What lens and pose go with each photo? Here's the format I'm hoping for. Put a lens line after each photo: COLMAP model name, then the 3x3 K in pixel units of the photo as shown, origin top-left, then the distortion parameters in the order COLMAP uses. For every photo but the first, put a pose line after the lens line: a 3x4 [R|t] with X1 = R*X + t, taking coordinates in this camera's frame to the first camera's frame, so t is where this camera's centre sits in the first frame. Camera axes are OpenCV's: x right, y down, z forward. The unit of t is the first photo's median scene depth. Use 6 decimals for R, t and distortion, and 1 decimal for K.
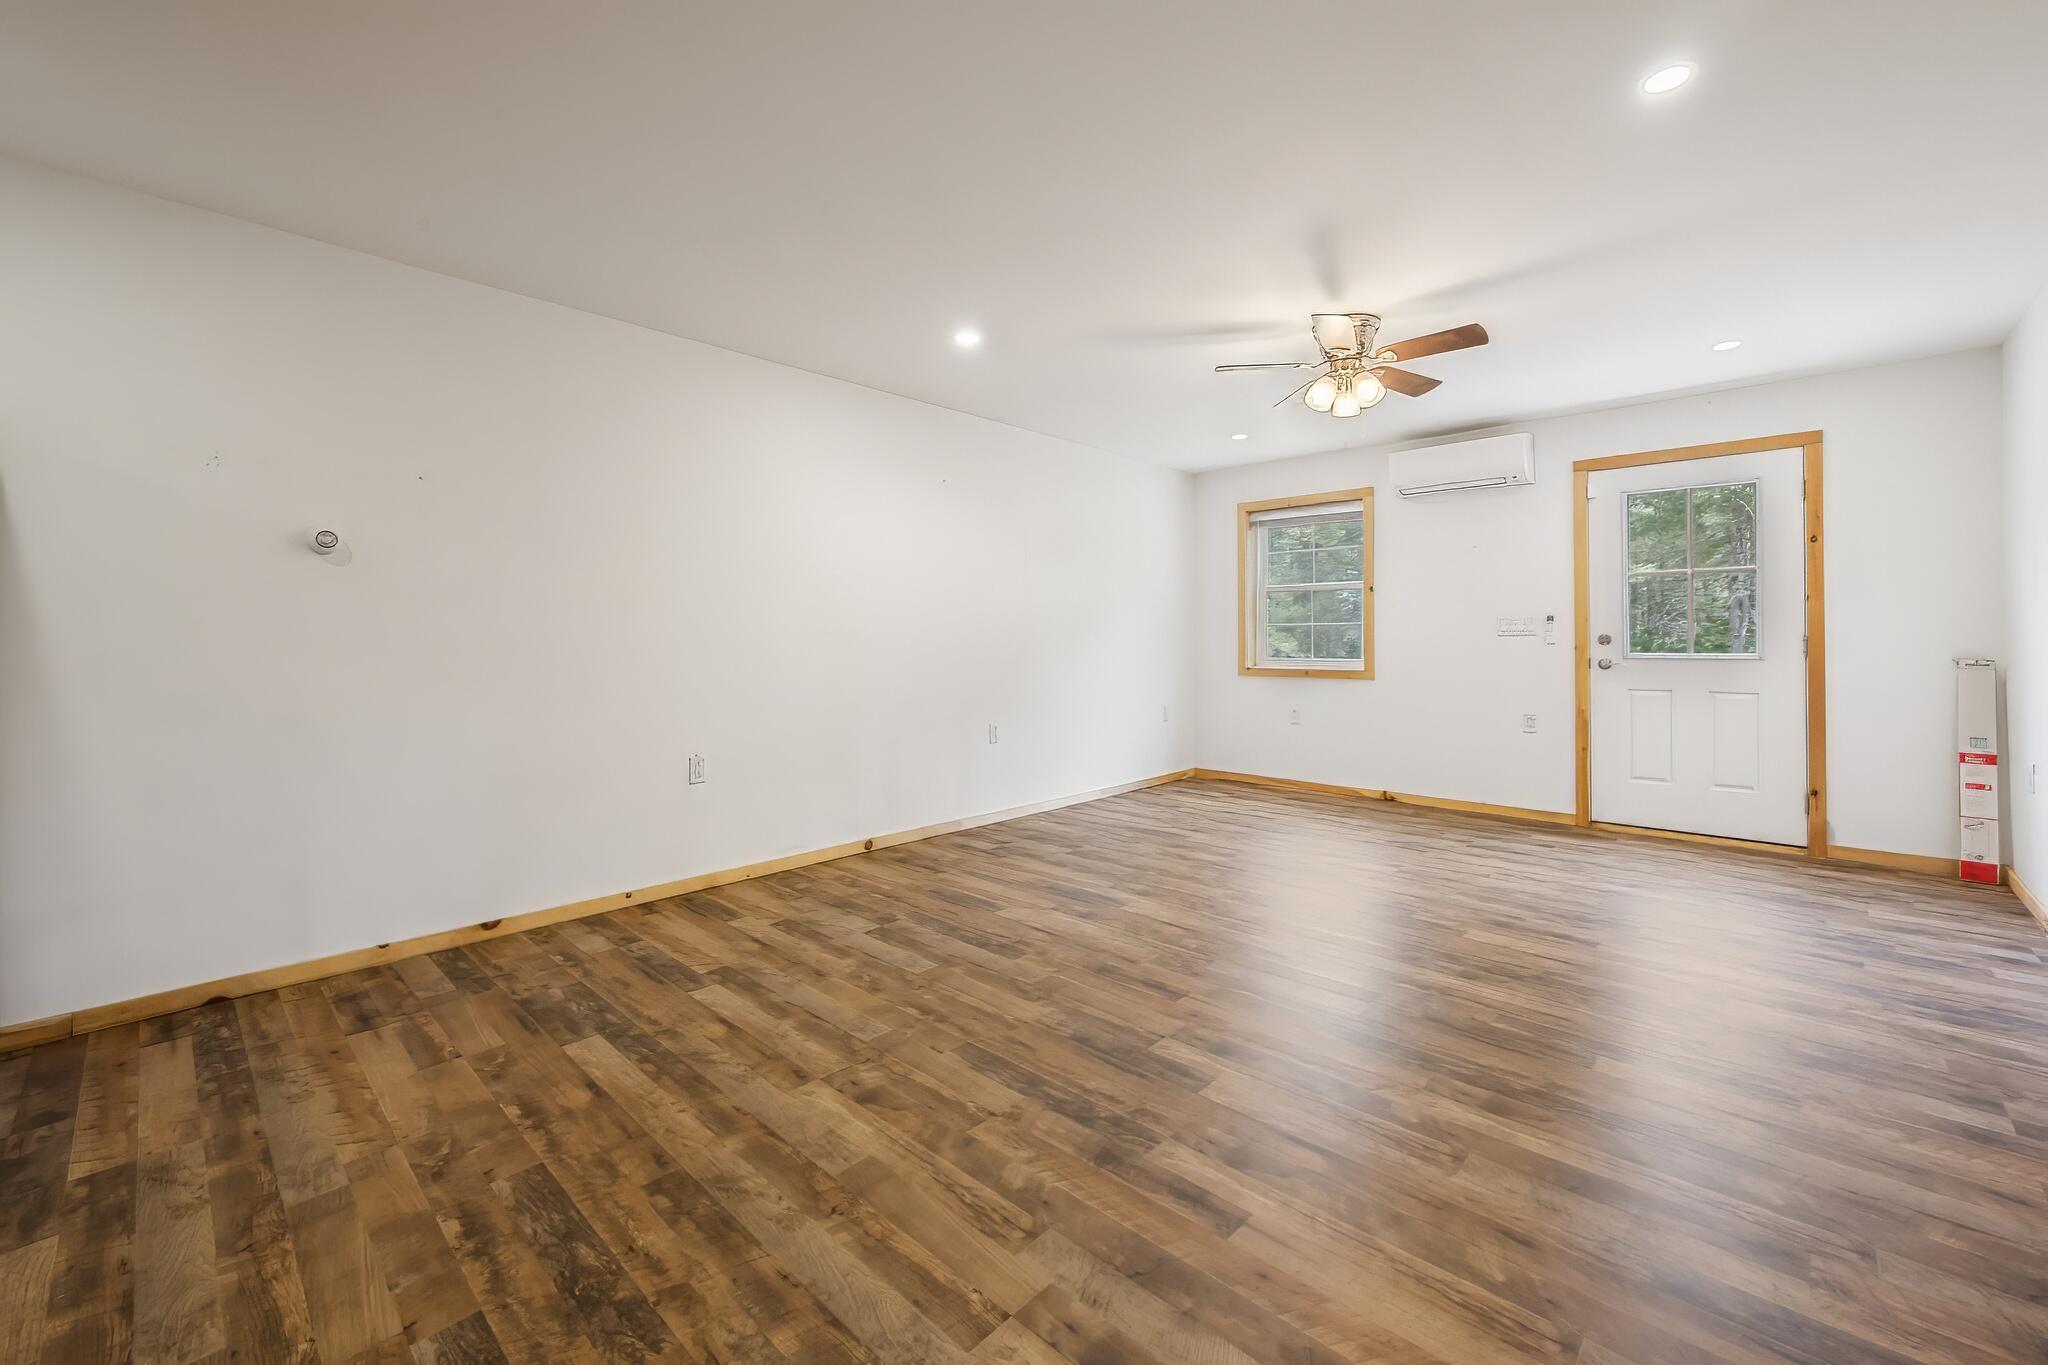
lens RADIAL K [[824.6, 0, 1016.2], [0, 824.6, 633.3], [0, 0, 1]] dist [-0.002564, 0.000737]
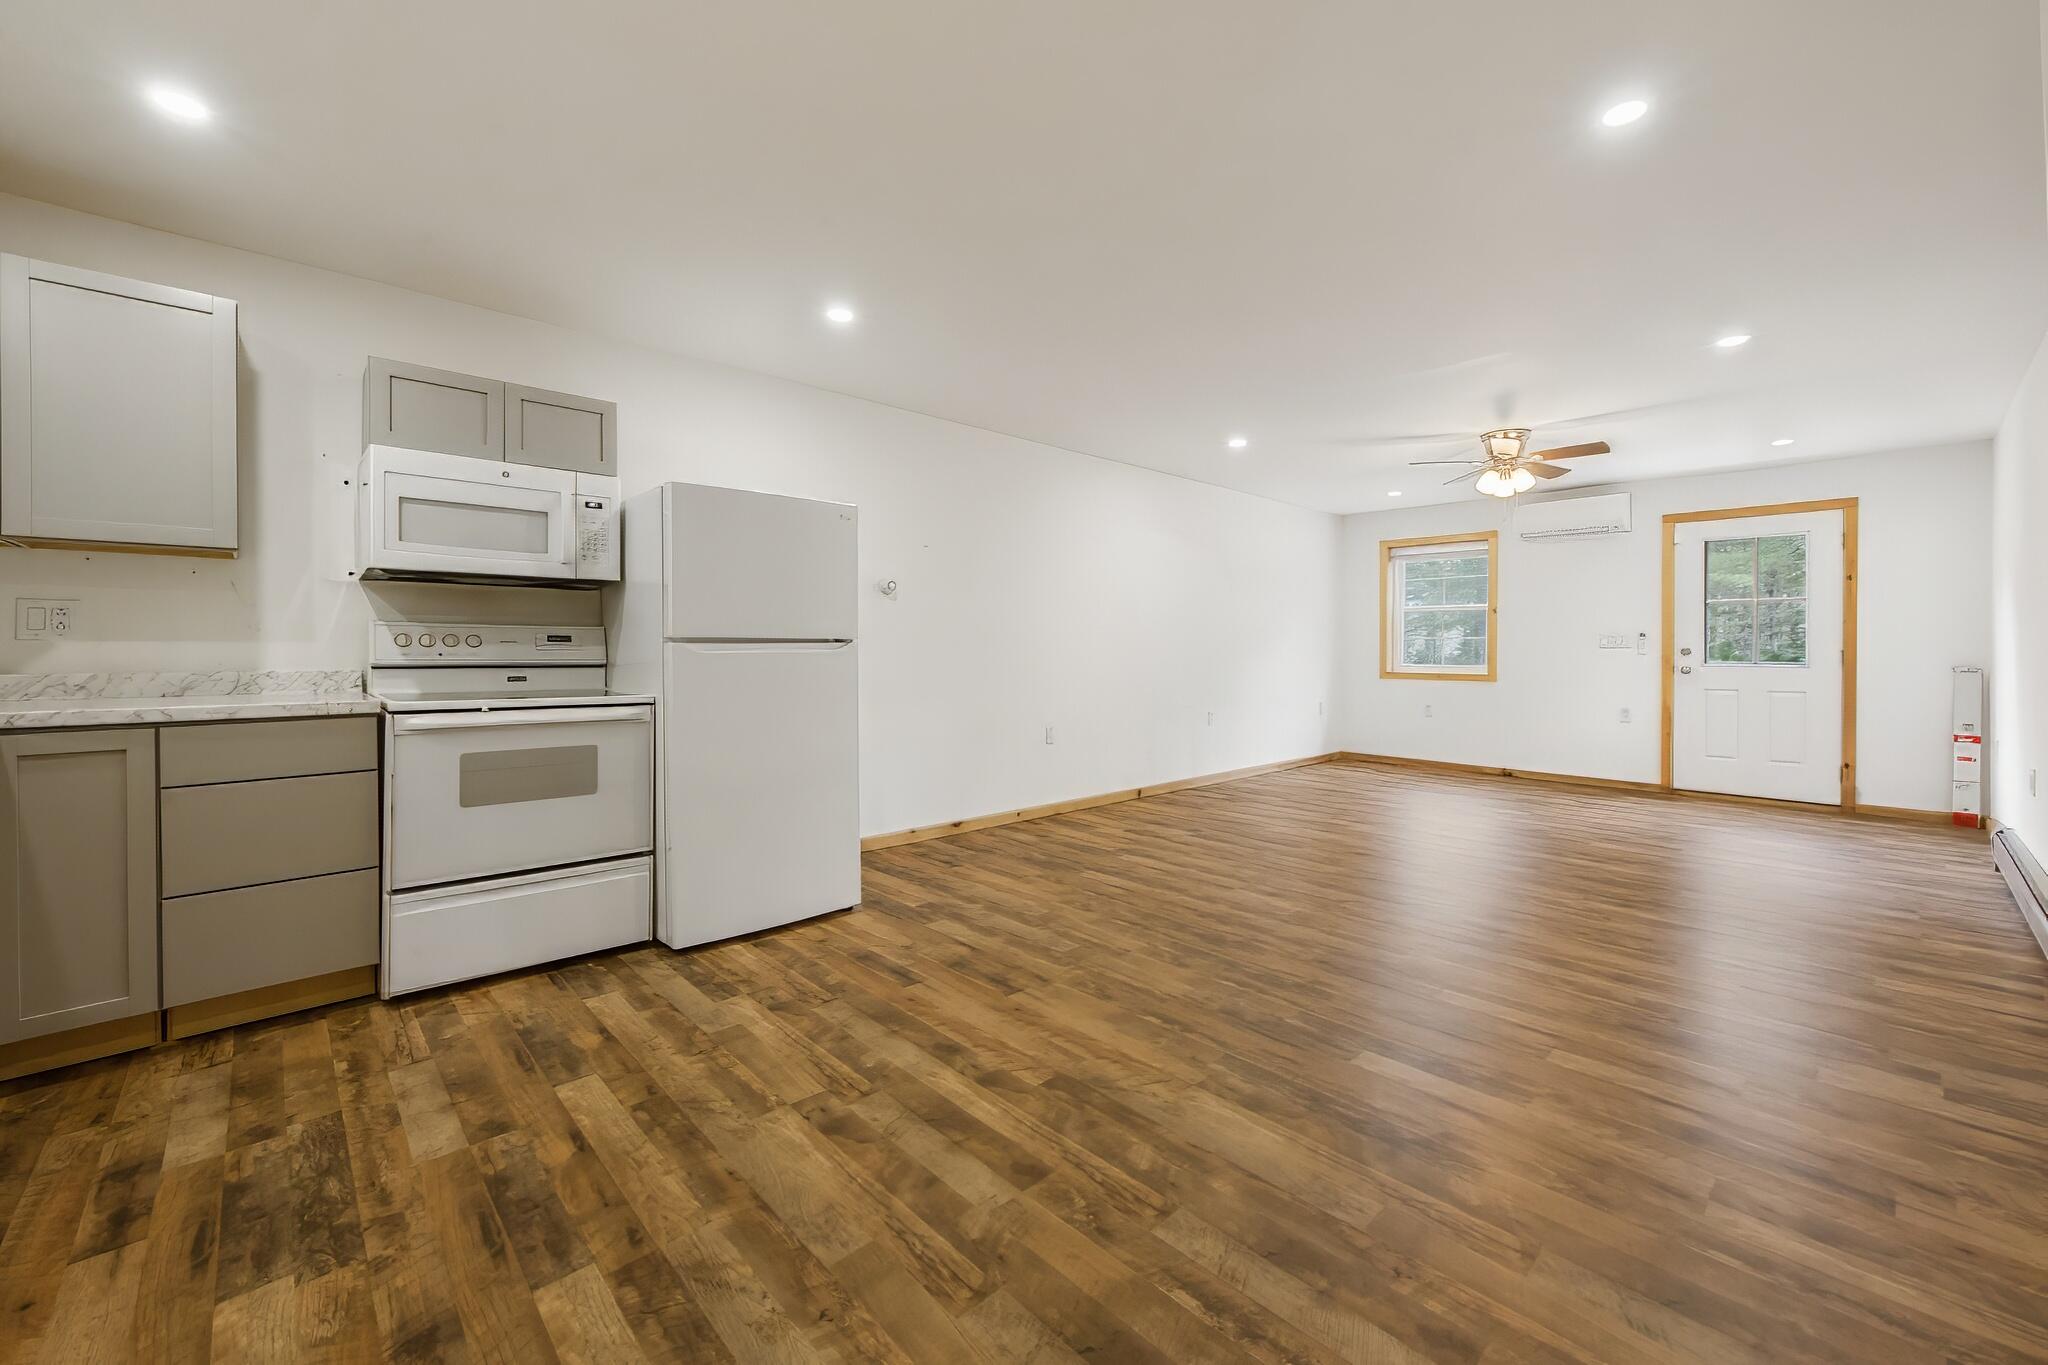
lens RADIAL K [[824.6, 0, 1014.9], [0, 824.6, 650.2], [0, 0, 1]] dist [-0.002564, 0.000737]
pose [[0.998284, 0.007723, -0.058055, -0.353338], [-0.007028, 0.999901, 0.012152, -0.003237], [0.058143, -0.011723, 0.998239, -0.475046]]
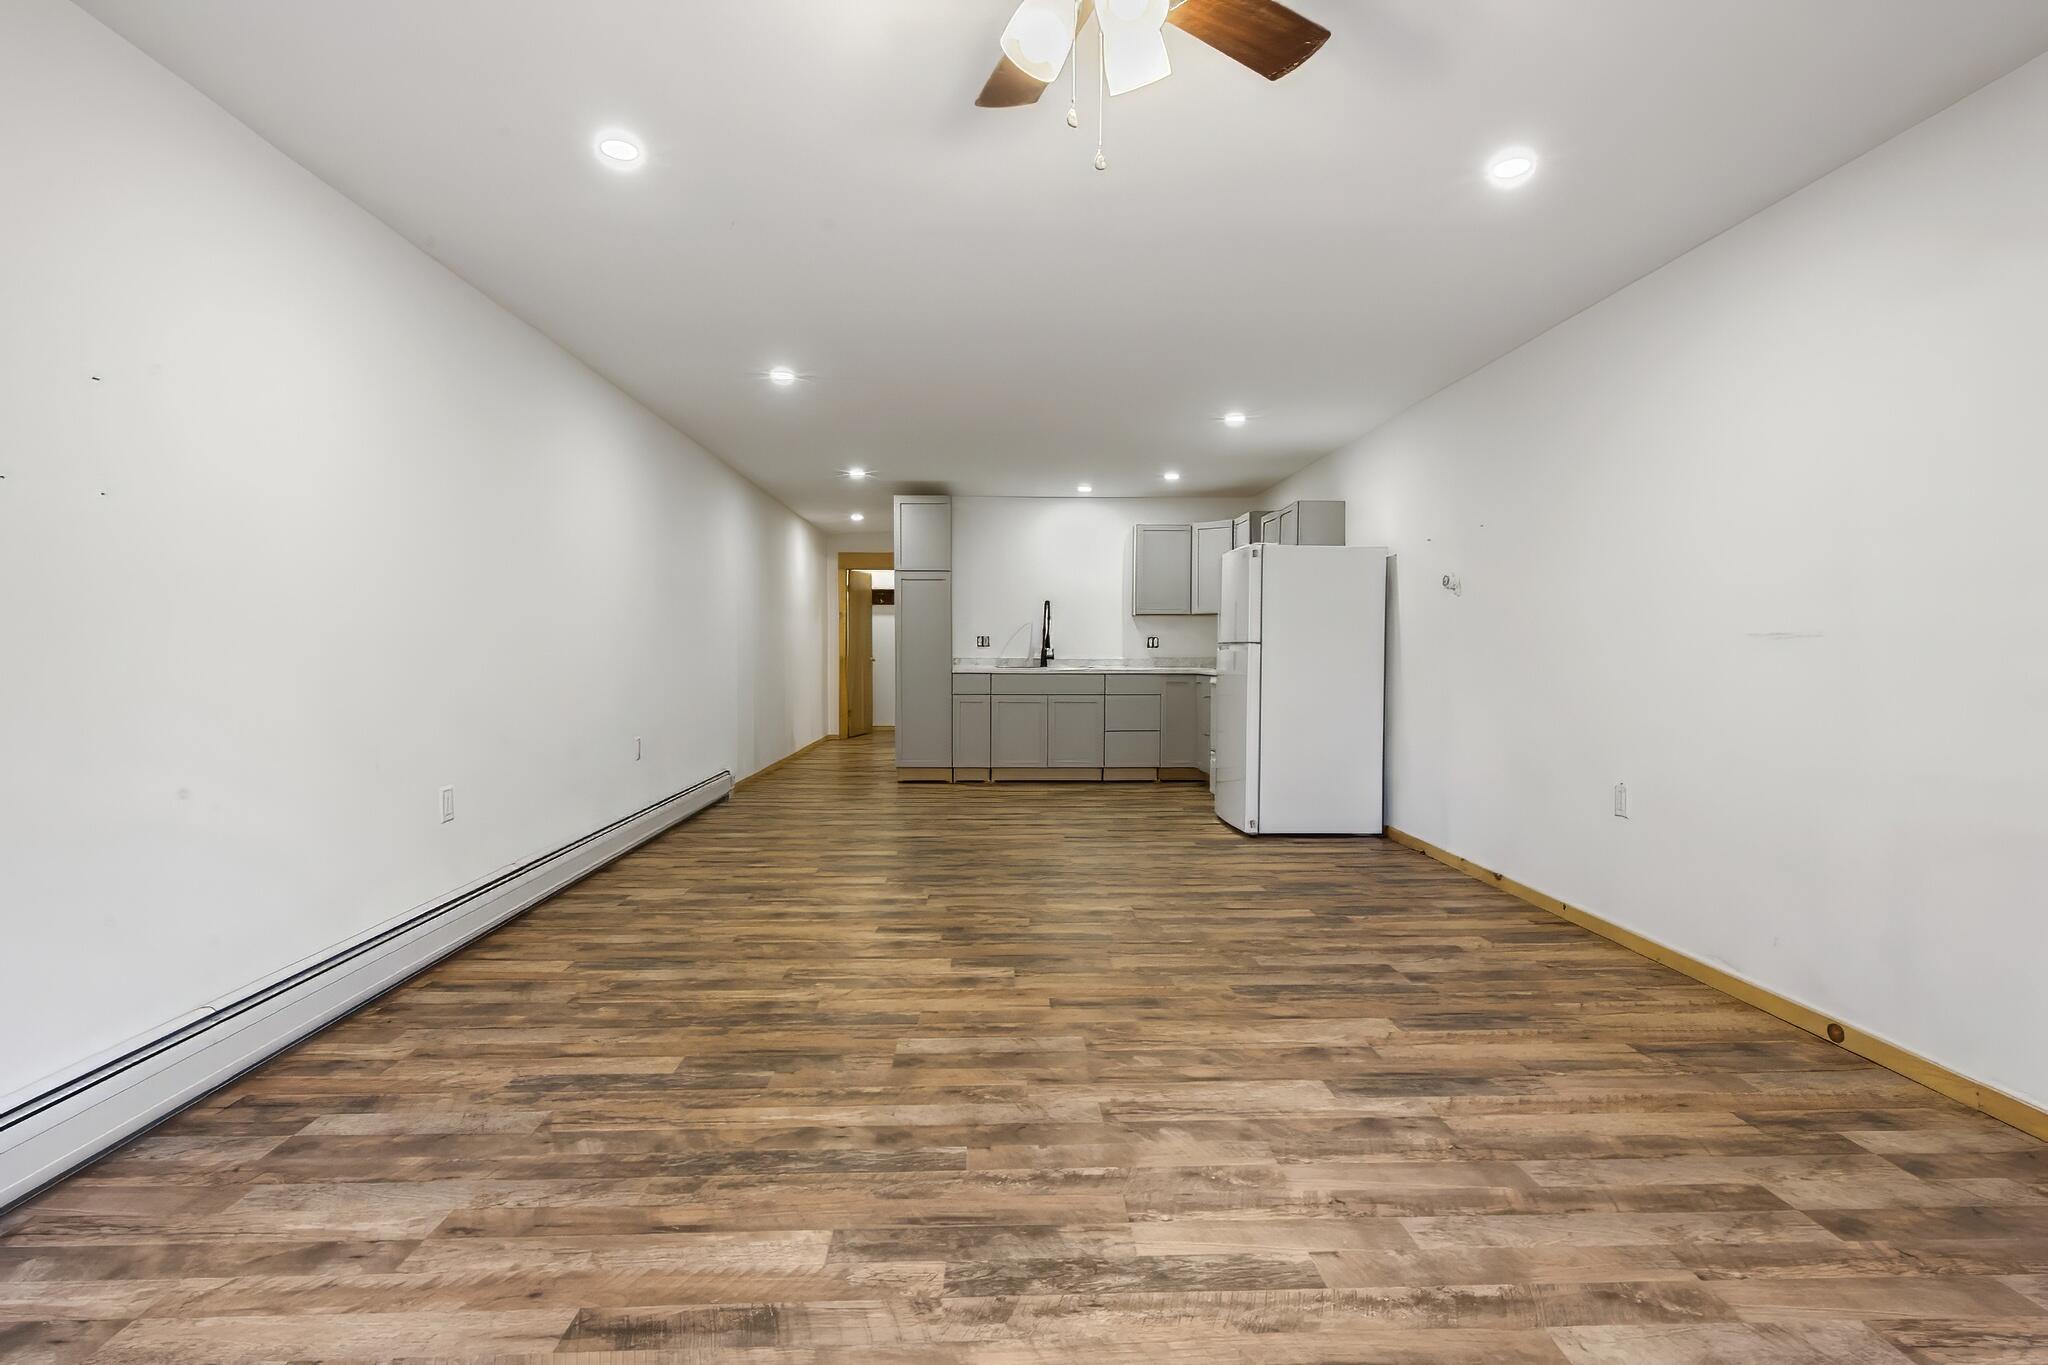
lens RADIAL K [[941.0, 0, 1008.0], [0, 941.0, 677.3], [0, 0, 1]] dist [-0.000576, 0.000777]
pose [[-0.705505, 0.022420, -0.708351, 0.699025], [0.006324, 0.999659, 0.025342, 0.014536], [0.708677, 0.013399, -0.705406, 1.192553]]
